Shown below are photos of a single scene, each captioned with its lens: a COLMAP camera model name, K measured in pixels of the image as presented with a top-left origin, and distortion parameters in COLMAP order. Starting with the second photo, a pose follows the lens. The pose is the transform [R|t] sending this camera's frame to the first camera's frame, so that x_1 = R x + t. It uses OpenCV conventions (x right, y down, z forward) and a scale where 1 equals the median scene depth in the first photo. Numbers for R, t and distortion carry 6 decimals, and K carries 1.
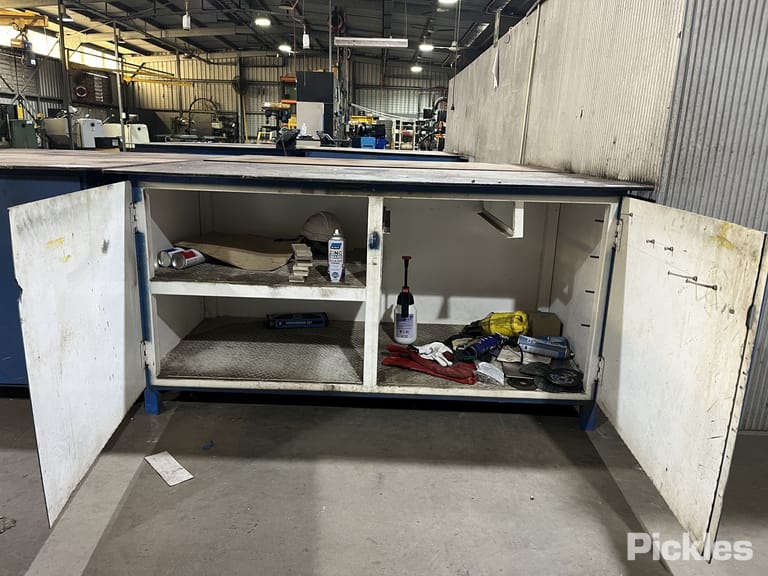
lens RADIAL K [[584.8, 0, 379.4], [0, 584.8, 293.1], [0, 0, 1]] dist [0.062380, -0.092625]
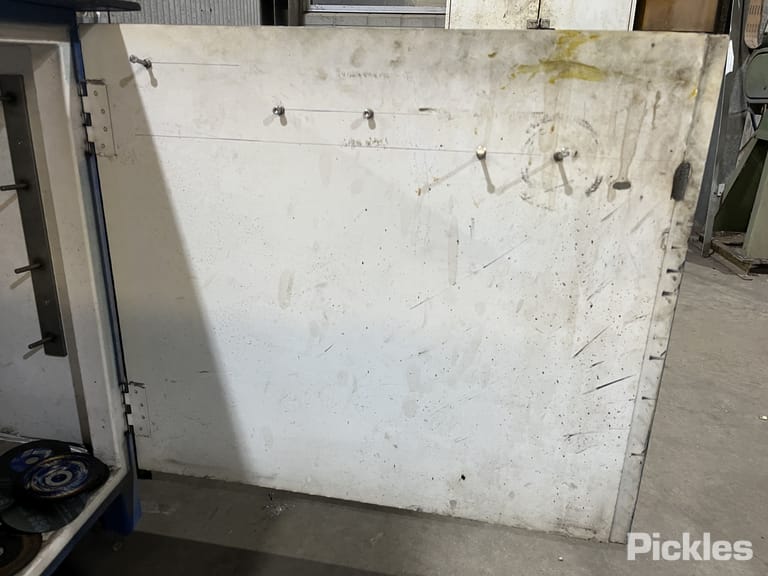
lens RADIAL K [[584.8, 0, 381.4], [0, 584.8, 280.4], [0, 0, 1]] dist [0.062380, -0.092625]
pose [[0.131783, -0.358723, 0.924095, -0.009813], [0.227385, 0.918307, 0.324050, -0.074677], [-0.964847, 0.167421, 0.202585, 0.657230]]
